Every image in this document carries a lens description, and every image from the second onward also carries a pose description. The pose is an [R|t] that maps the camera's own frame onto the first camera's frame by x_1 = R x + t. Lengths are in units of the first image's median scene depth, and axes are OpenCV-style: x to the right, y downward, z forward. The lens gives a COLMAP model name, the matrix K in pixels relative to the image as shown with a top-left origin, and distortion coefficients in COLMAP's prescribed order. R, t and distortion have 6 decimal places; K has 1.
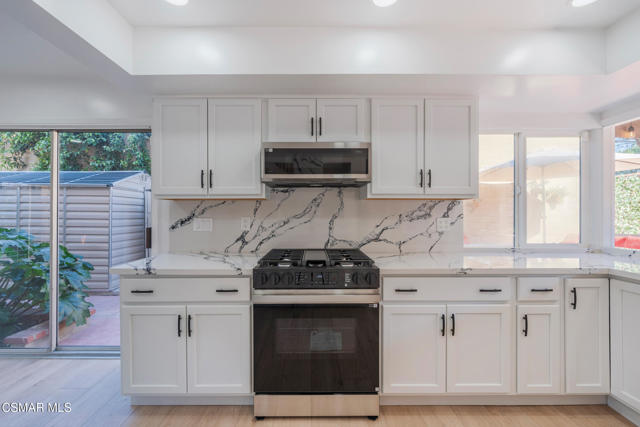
lens RADIAL K [[258.9, 0, 314.6], [0, 258.9, 215.3], [0, 0, 1]] dist [-0.000086, -0.000389]
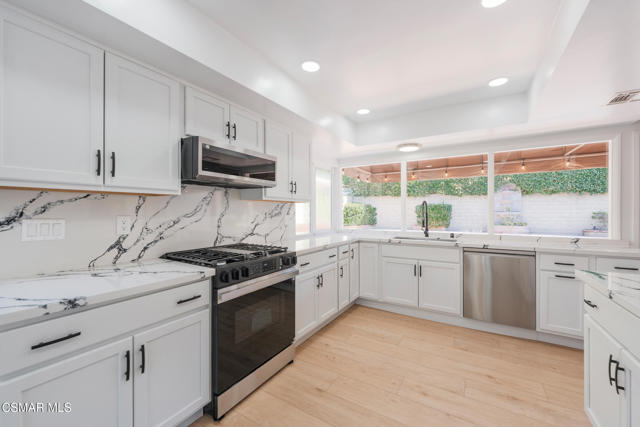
lens RADIAL K [[258.9, 0, 319.2], [0, 258.9, 212.5], [0, 0, 1]] dist [-0.000086, -0.000389]
pose [[0.527640, -0.001682, 0.849467, -0.687380], [0.004671, 0.999989, -0.000921, -0.002497], [-0.849455, 0.004454, 0.527642, 0.121839]]
